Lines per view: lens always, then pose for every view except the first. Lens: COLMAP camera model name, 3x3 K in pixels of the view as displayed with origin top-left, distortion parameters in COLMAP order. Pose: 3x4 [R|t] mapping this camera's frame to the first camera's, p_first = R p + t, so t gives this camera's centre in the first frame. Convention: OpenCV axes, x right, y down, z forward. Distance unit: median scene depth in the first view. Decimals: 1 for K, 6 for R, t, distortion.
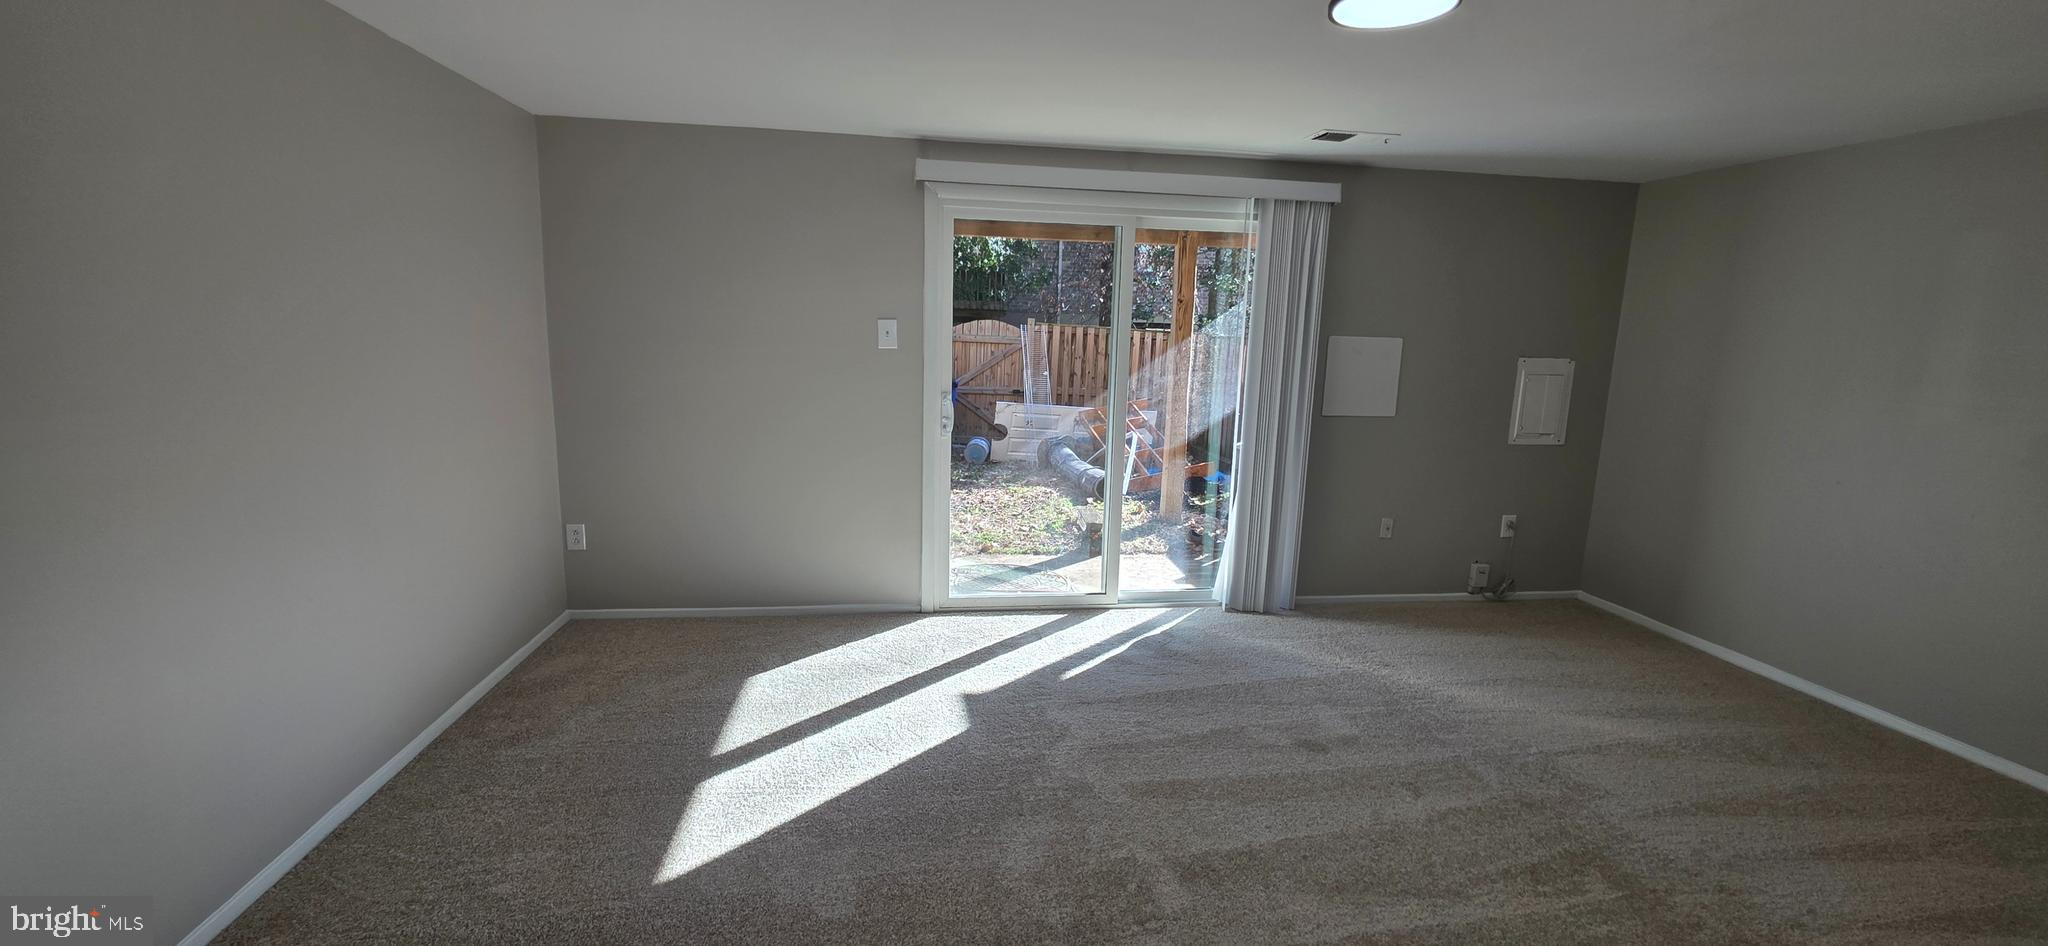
lens RADIAL K [[819.4, 0, 1017.4], [0, 819.4, 469.3], [0, 0, 1]] dist [0.001780, 0.000104]
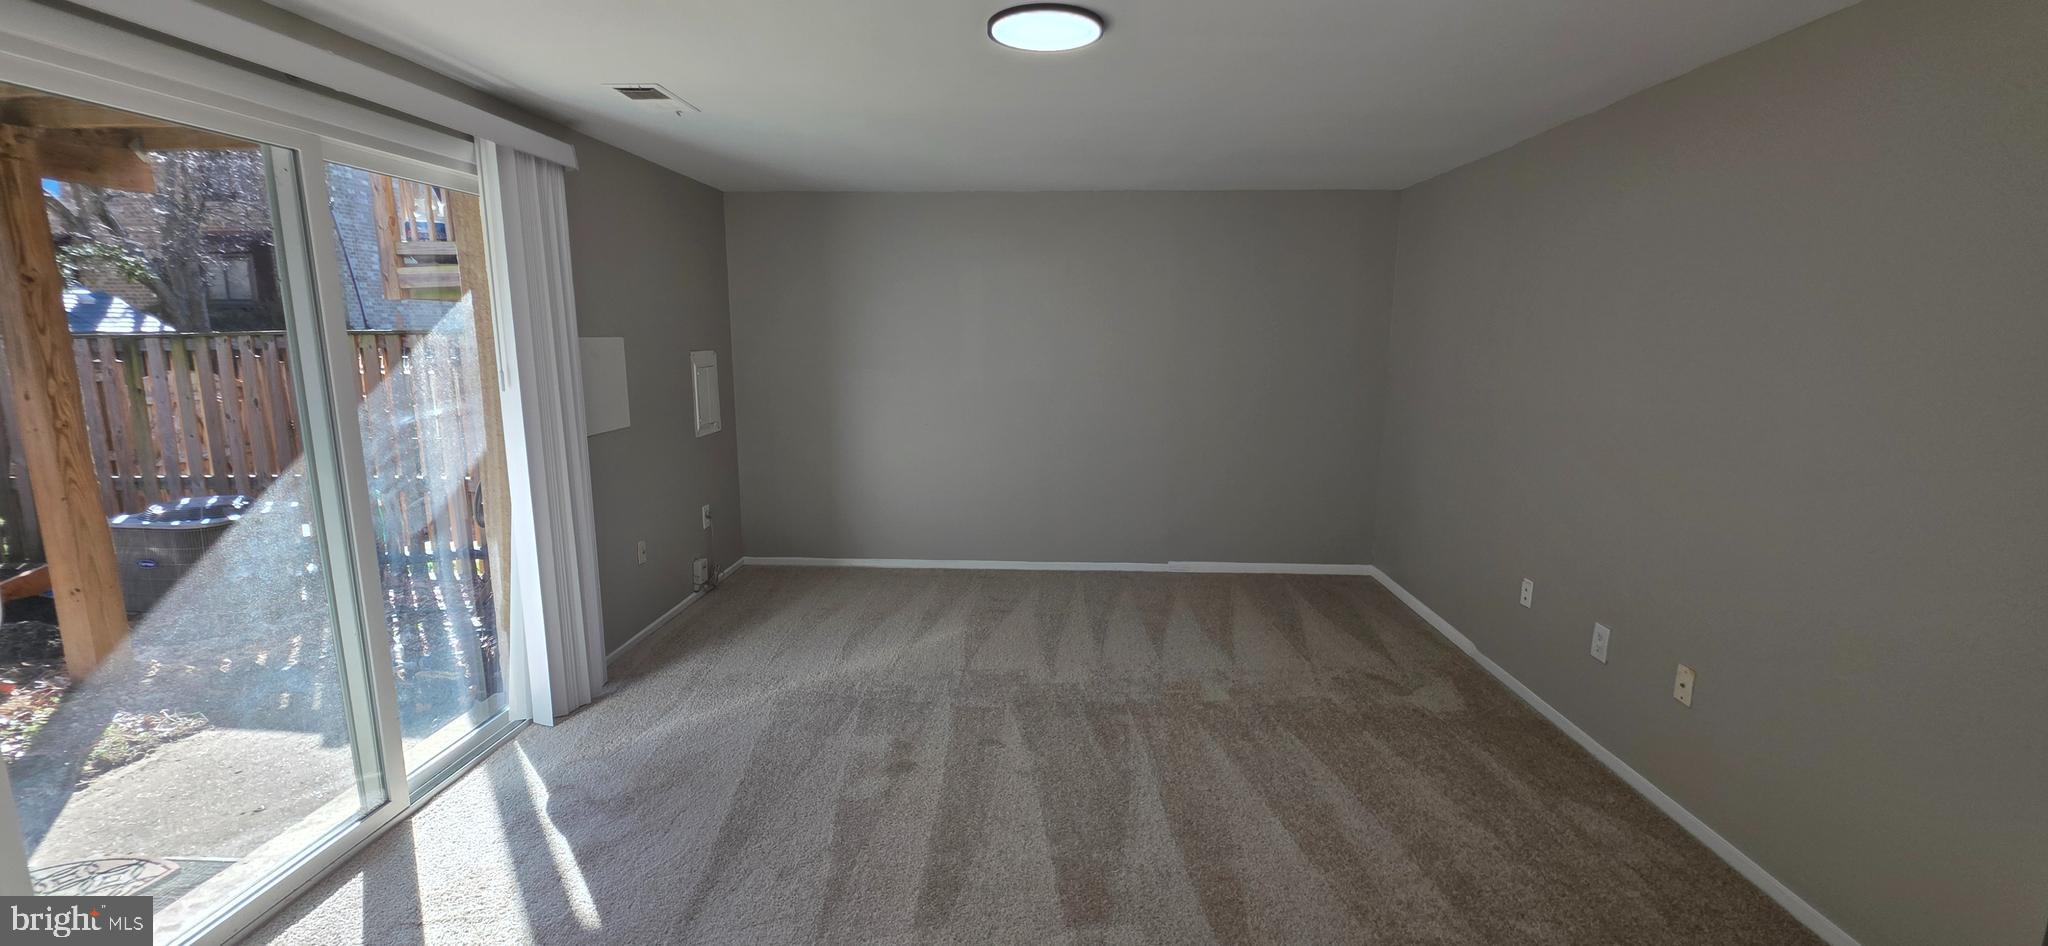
lens RADIAL K [[817.8, 0, 1022.9], [0, 817.8, 469.4], [0, 0, 1]] dist [0.001857, -0.000266]
pose [[0.179476, -0.192582, 0.964728, -0.353098], [0.171453, 0.971767, 0.162090, -0.099300], [-0.968706, 0.136314, 0.207428, 0.463628]]
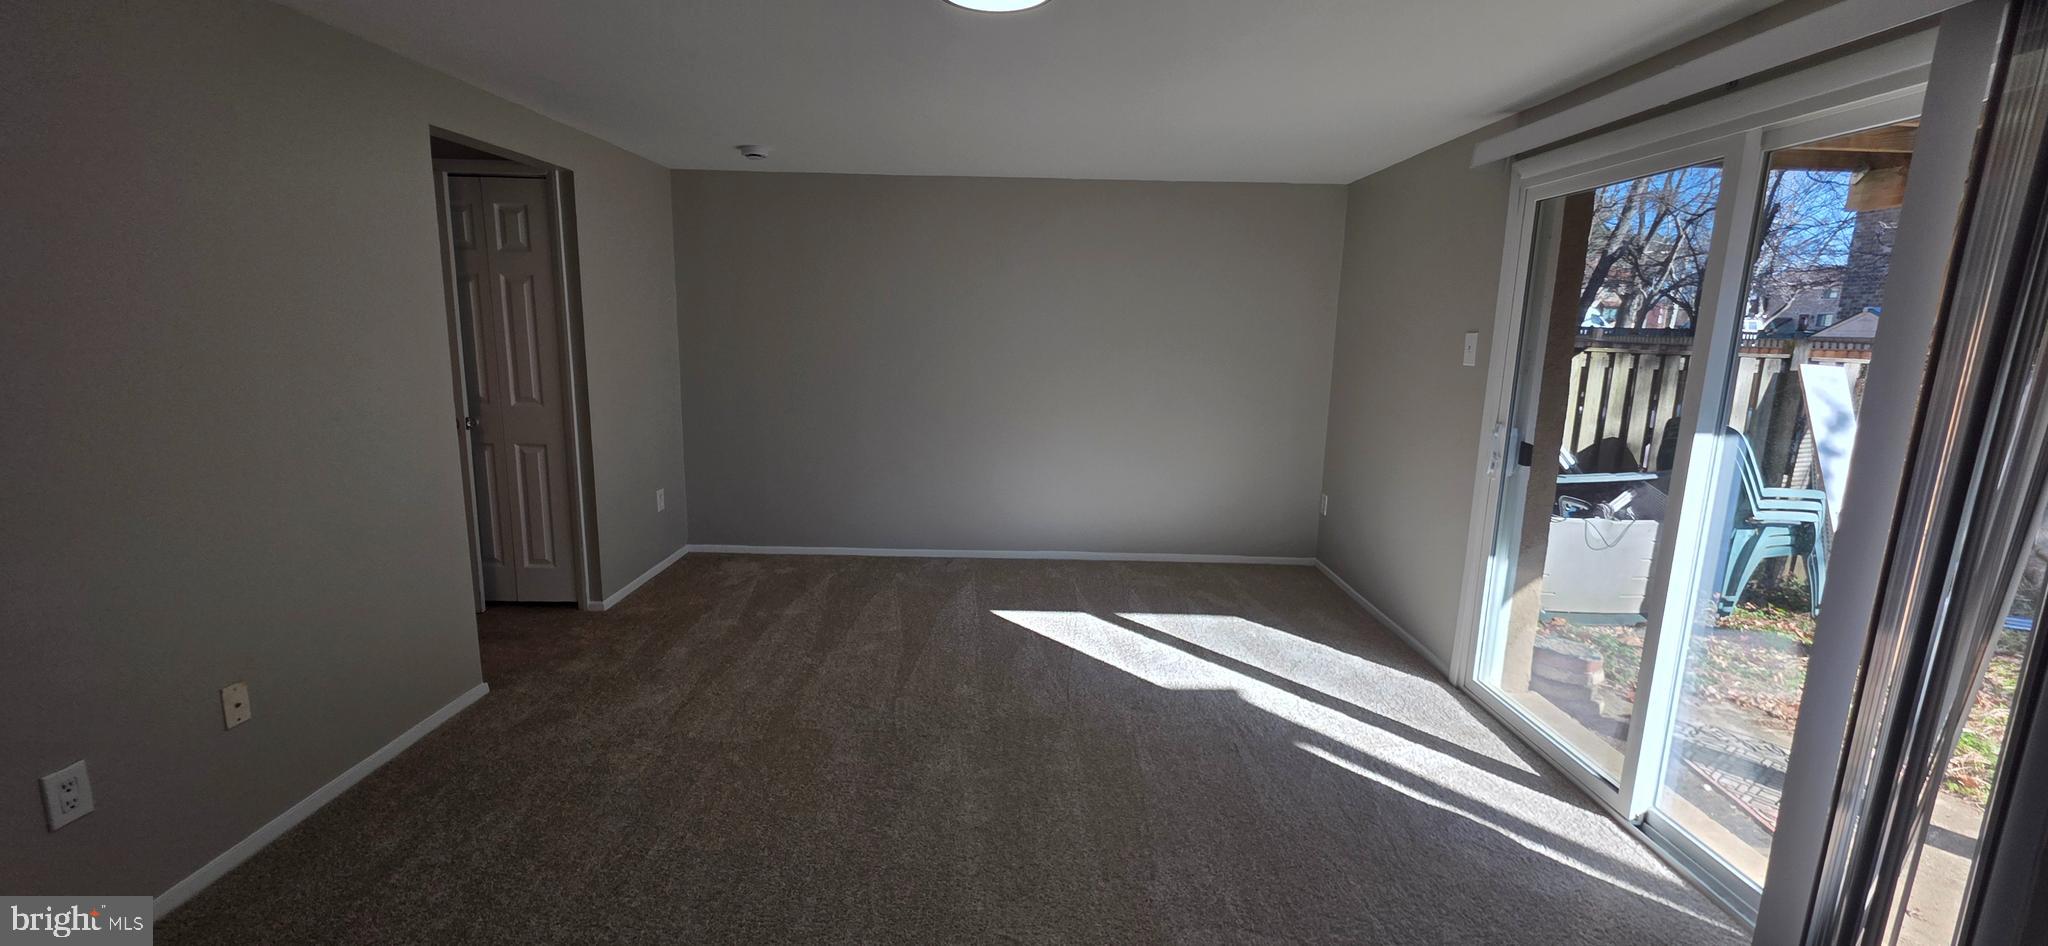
lens RADIAL K [[817.8, 0, 1022.9], [0, 817.8, 469.4], [0, 0, 1]] dist [0.001857, -0.000266]
pose [[-0.138206, 0.144758, -0.979767, 0.787848], [-0.196771, 0.965526, 0.170411, -0.097075], [0.970660, 0.216342, -0.104957, 0.663229]]
